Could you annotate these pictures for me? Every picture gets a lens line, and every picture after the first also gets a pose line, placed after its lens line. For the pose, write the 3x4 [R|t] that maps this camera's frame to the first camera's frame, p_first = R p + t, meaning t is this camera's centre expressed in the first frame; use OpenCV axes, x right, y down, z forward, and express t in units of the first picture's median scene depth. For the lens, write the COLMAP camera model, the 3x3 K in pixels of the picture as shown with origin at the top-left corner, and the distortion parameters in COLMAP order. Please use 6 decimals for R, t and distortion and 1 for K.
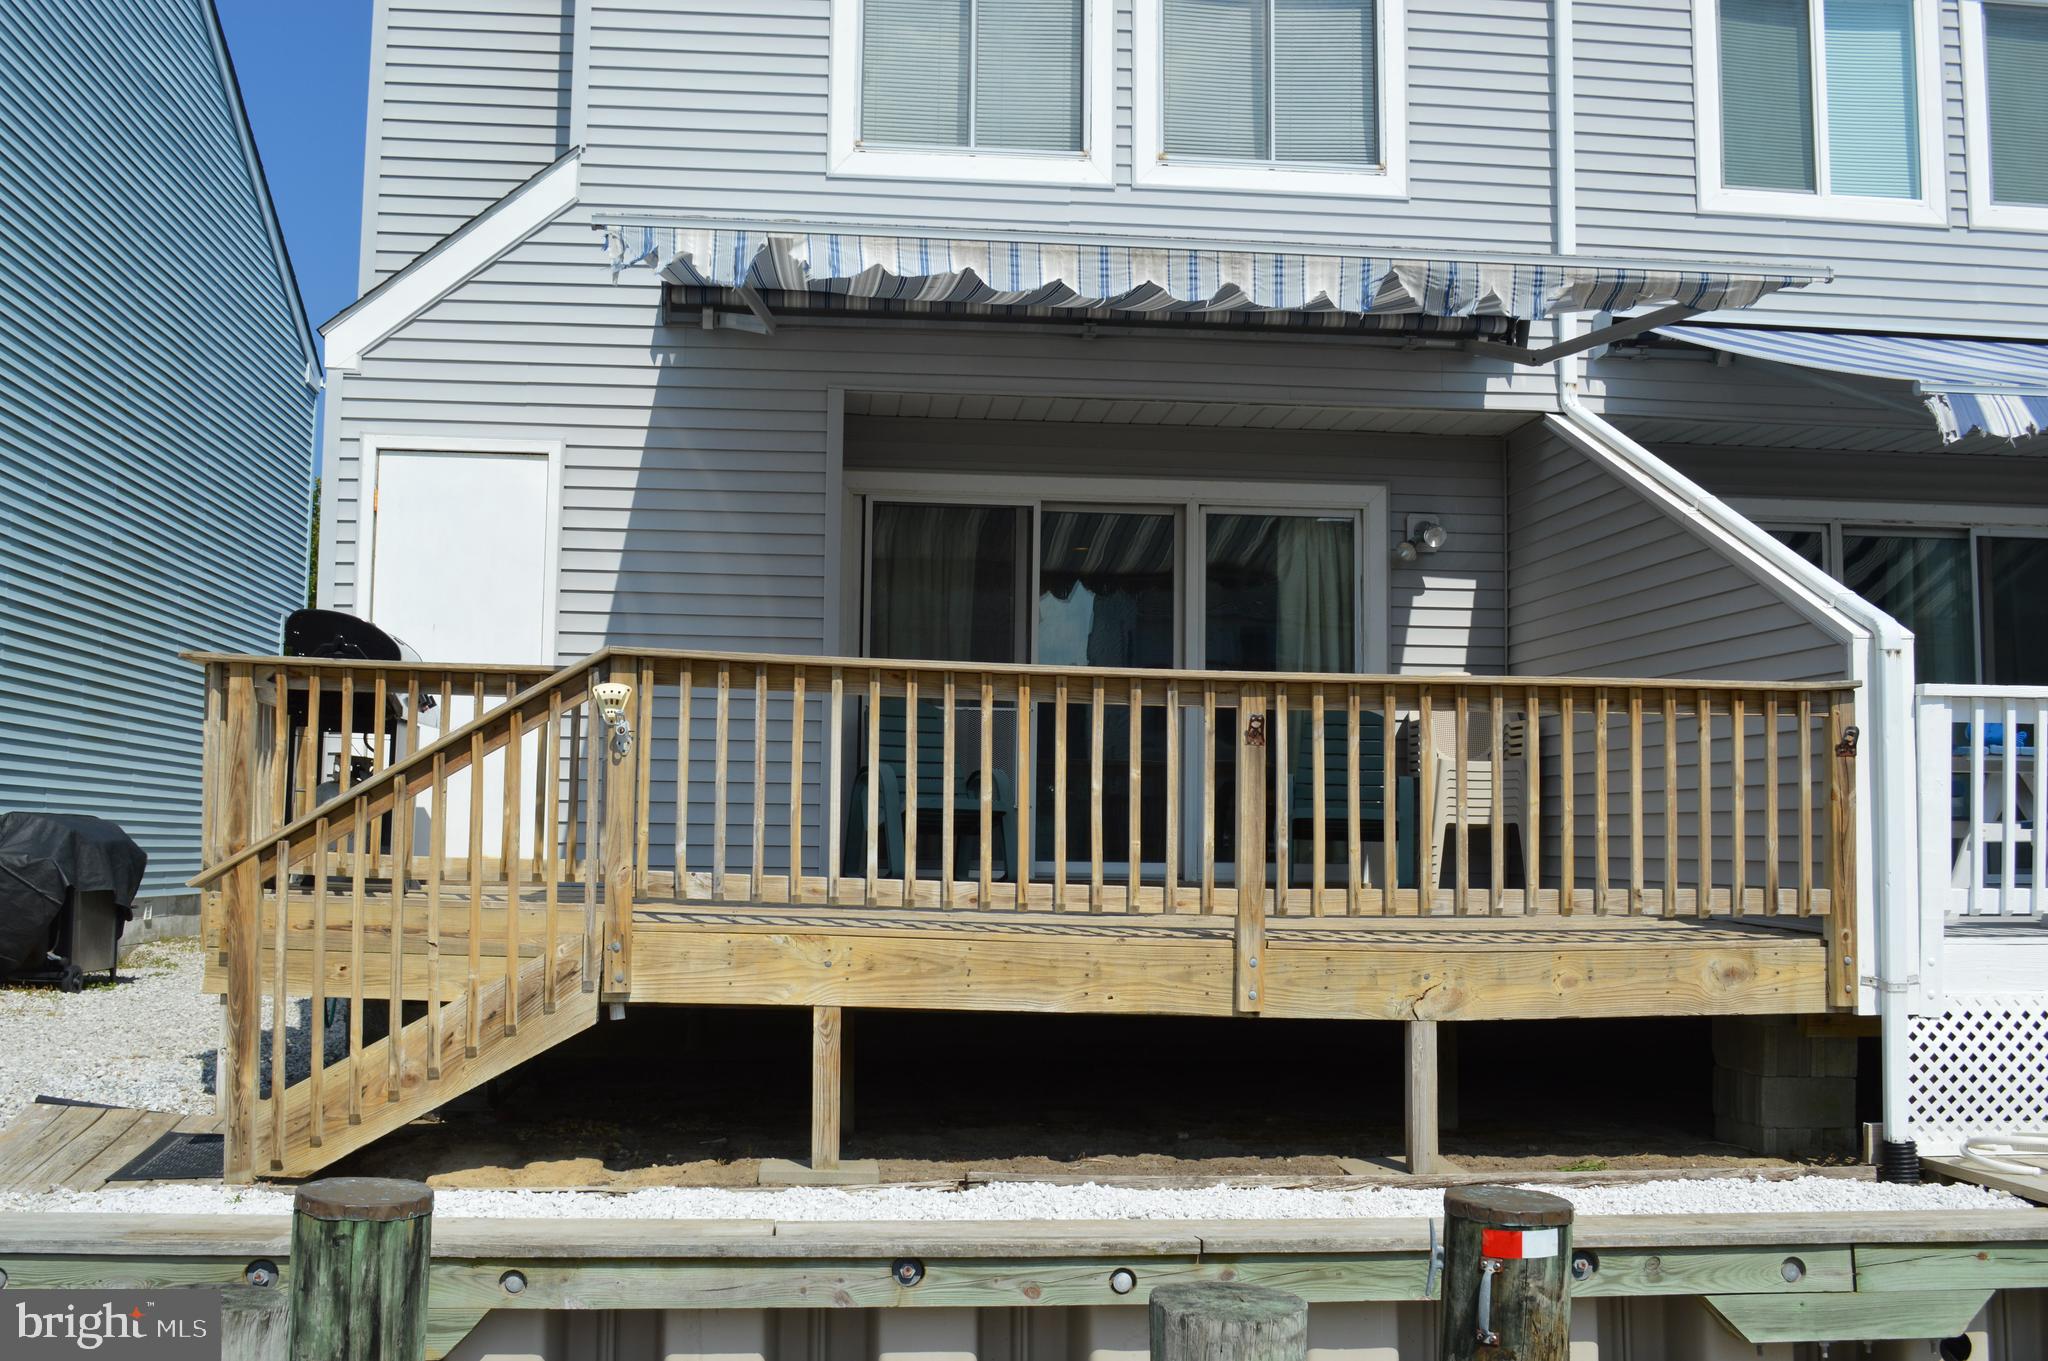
lens RADIAL K [[2045.1, 0, 1024.0], [0, 2045.1, 680.5], [0, 0, 1]] dist [-0.063003, 0.004885]
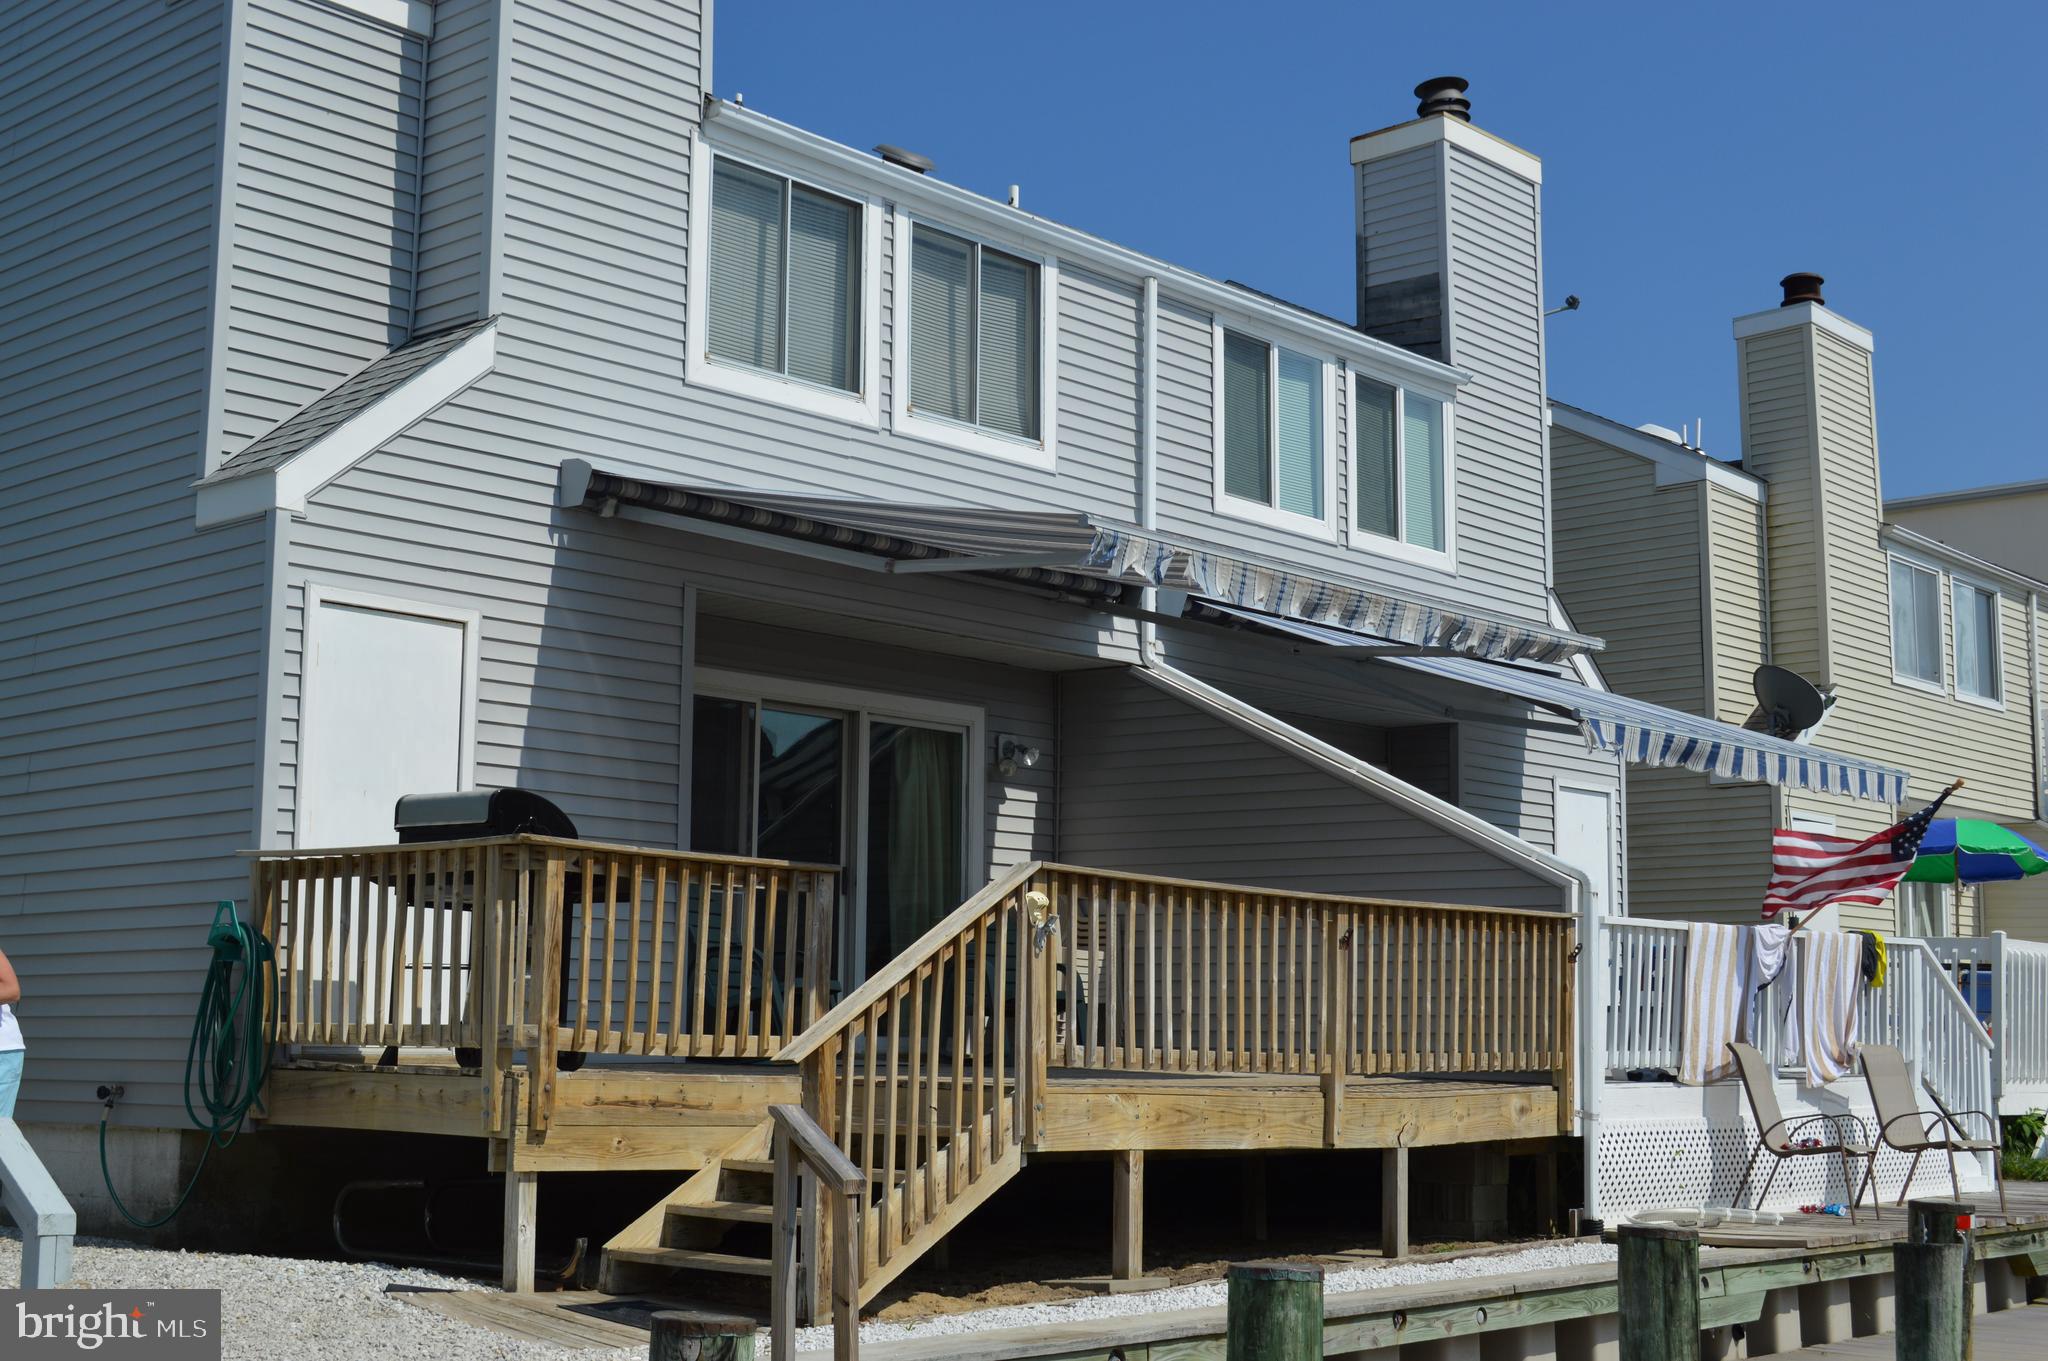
lens RADIAL K [[2585.8, 0, 1024.0], [0, 2585.8, 680.5], [0, 0, 1]] dist [-0.020769, -0.031836]
pose [[0.736062, 0.087027, 0.671297, -0.870427], [-0.054461, 0.996100, -0.069419, -0.011533], [-0.674720, 0.014538, 0.737931, -0.102902]]
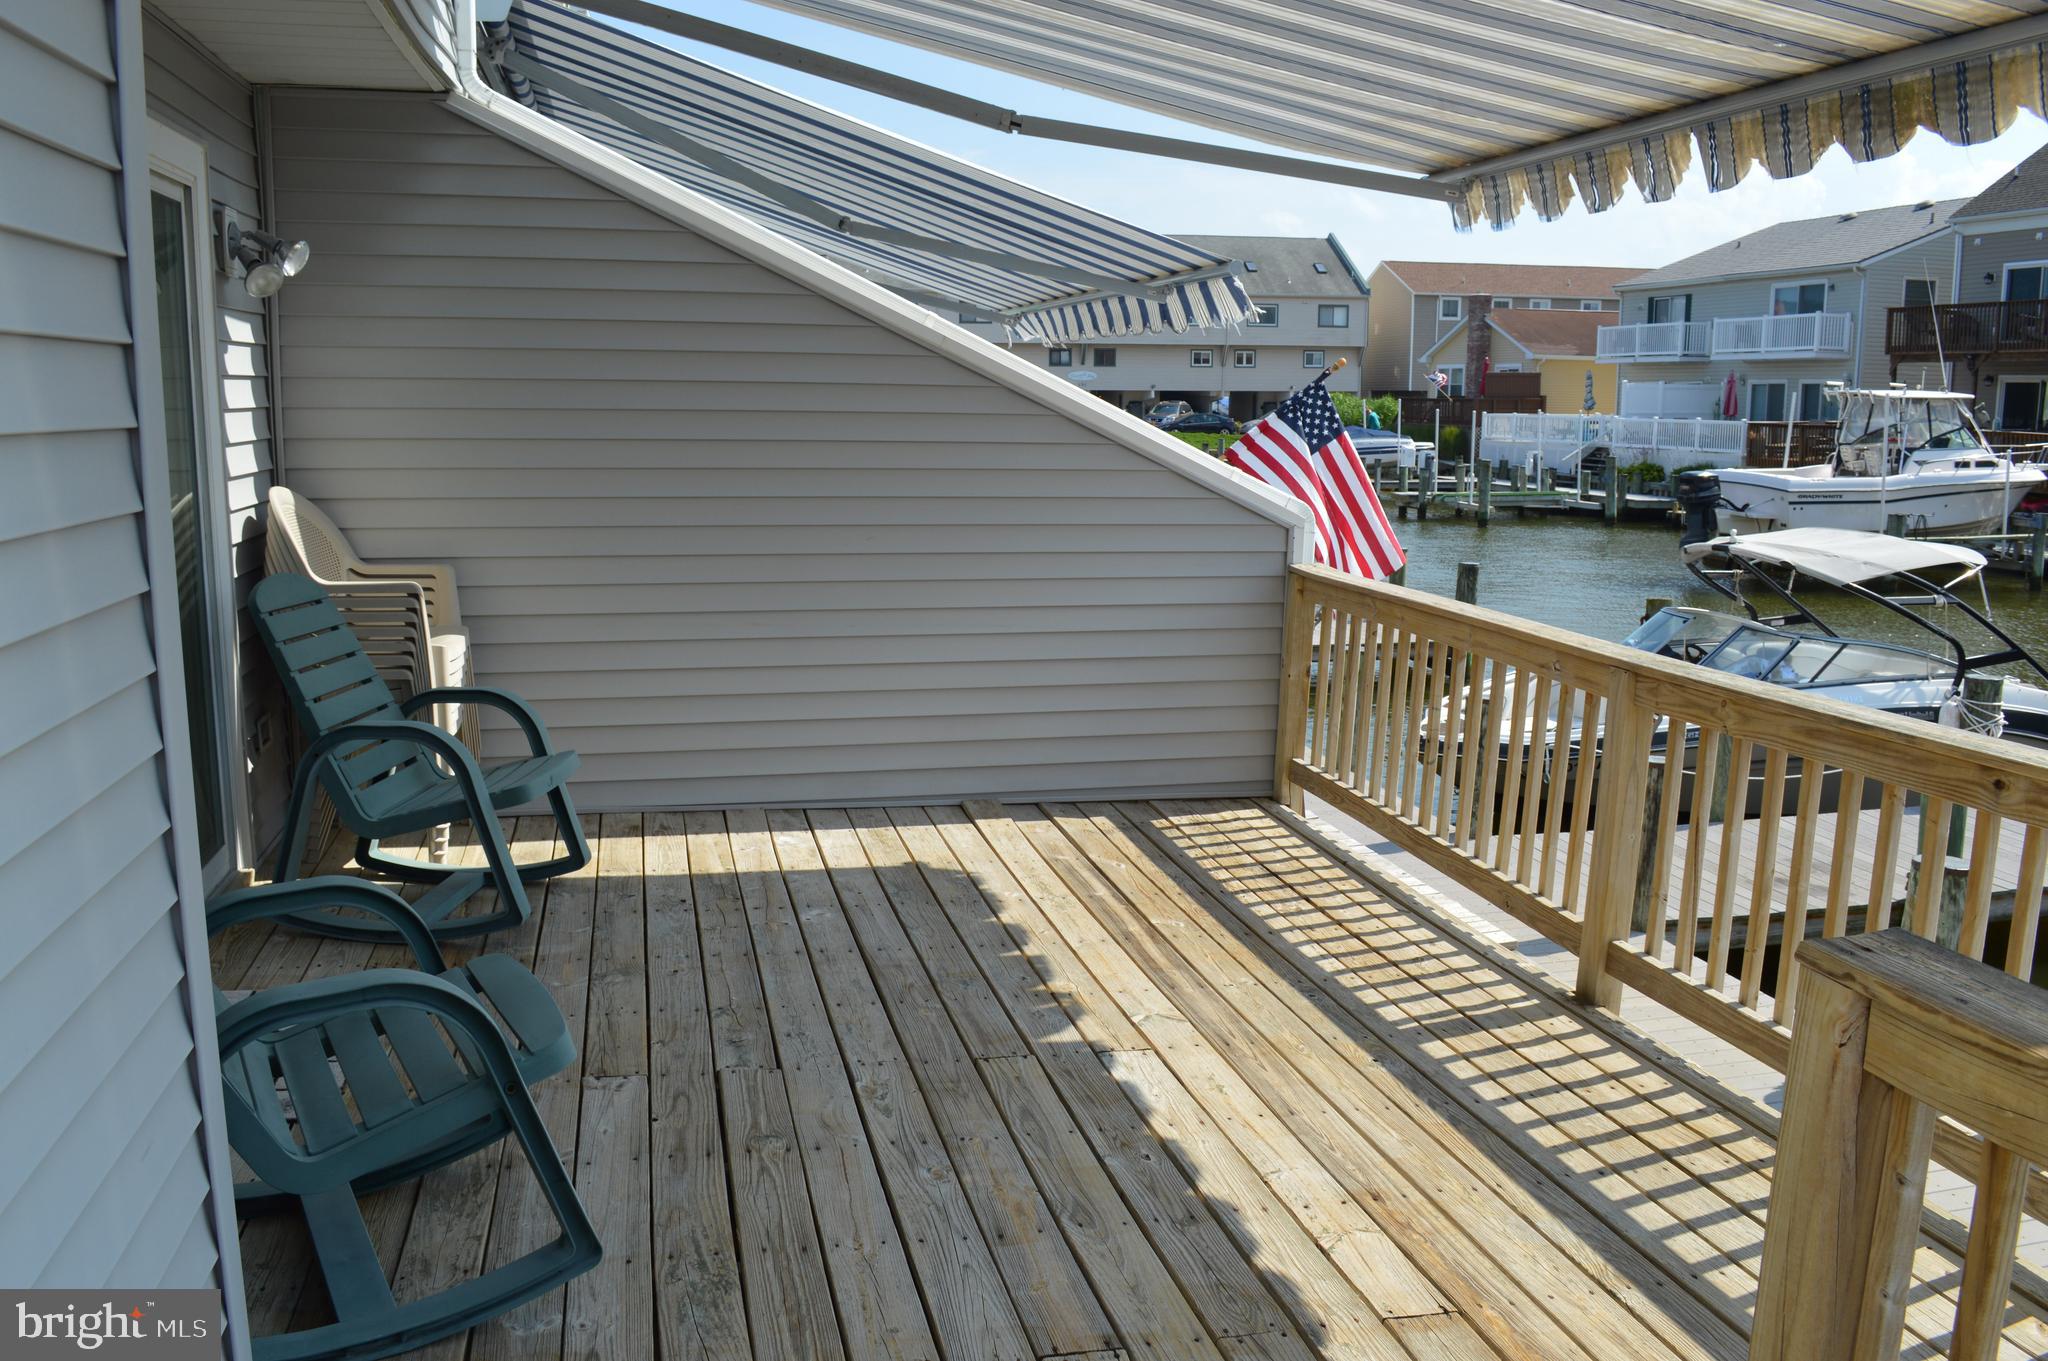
lens RADIAL K [[1632.1, 0, 1011.0], [0, 1632.1, 684.1], [0, 0, 1]] dist [-0.079963, 0.005192]
pose [[-0.119231, -0.185616, 0.975362, -0.311712], [-0.090134, 0.980337, 0.175544, -0.054239], [-0.988767, -0.066983, -0.133617, 0.923205]]
